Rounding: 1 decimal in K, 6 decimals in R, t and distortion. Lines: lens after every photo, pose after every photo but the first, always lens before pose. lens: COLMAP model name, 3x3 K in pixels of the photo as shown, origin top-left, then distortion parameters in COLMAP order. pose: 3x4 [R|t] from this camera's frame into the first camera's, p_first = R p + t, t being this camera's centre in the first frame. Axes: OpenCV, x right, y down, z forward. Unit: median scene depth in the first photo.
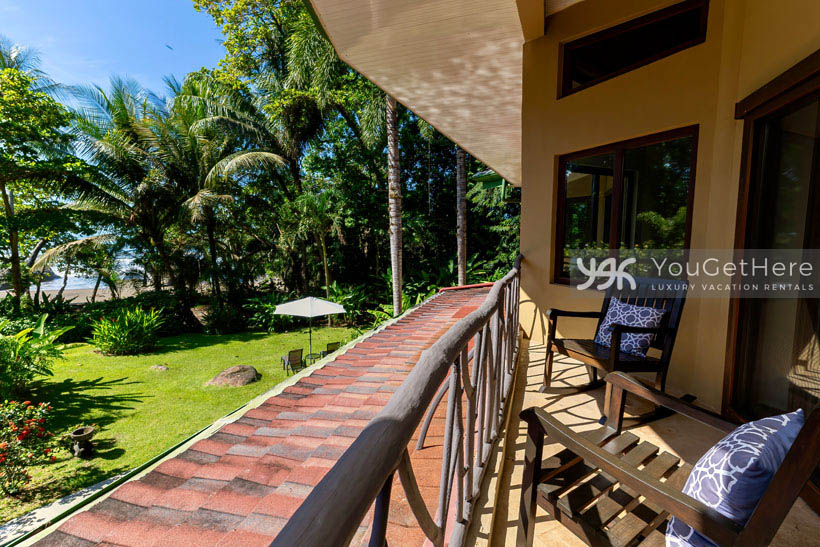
lens RADIAL K [[385.6, 0, 408.7], [0, 385.6, 267.9], [0, 0, 1]] dist [0.015479, 0.000658]
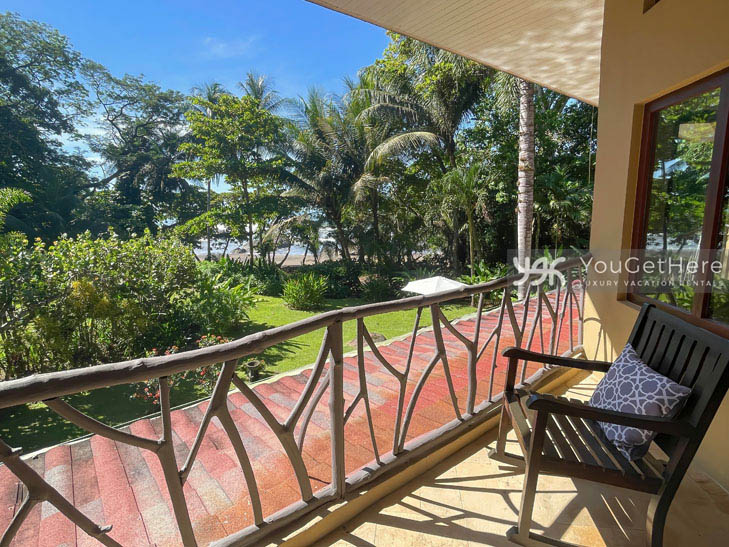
lens RADIAL K [[380.5, 0, 360.0], [0, 380.5, 272.6], [0, 0, 1]] dist [0.014989, 0.000199]
pose [[0.836609, 0.070005, -0.543310, 0.078990], [-0.025081, 0.995656, 0.089668, -0.012845], [0.547227, -0.061390, 0.834730, 0.045220]]
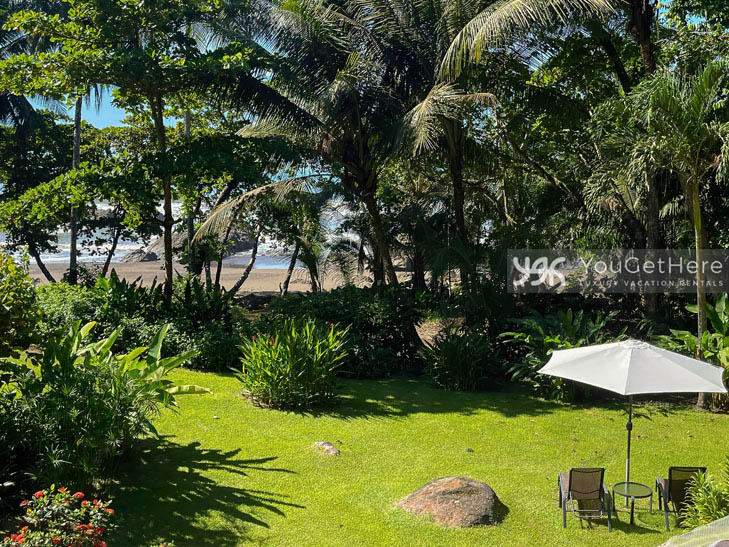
lens RADIAL K [[842.3, 0, 364.7], [0, 842.3, 268.2], [0, 0, 1]] dist [0.053865, 0.000000]
pose [[0.807842, 0.058137, -0.586525, 0.020366], [-0.037756, 0.998184, 0.046939, -0.020668], [0.588188, -0.015774, 0.808570, 0.096764]]
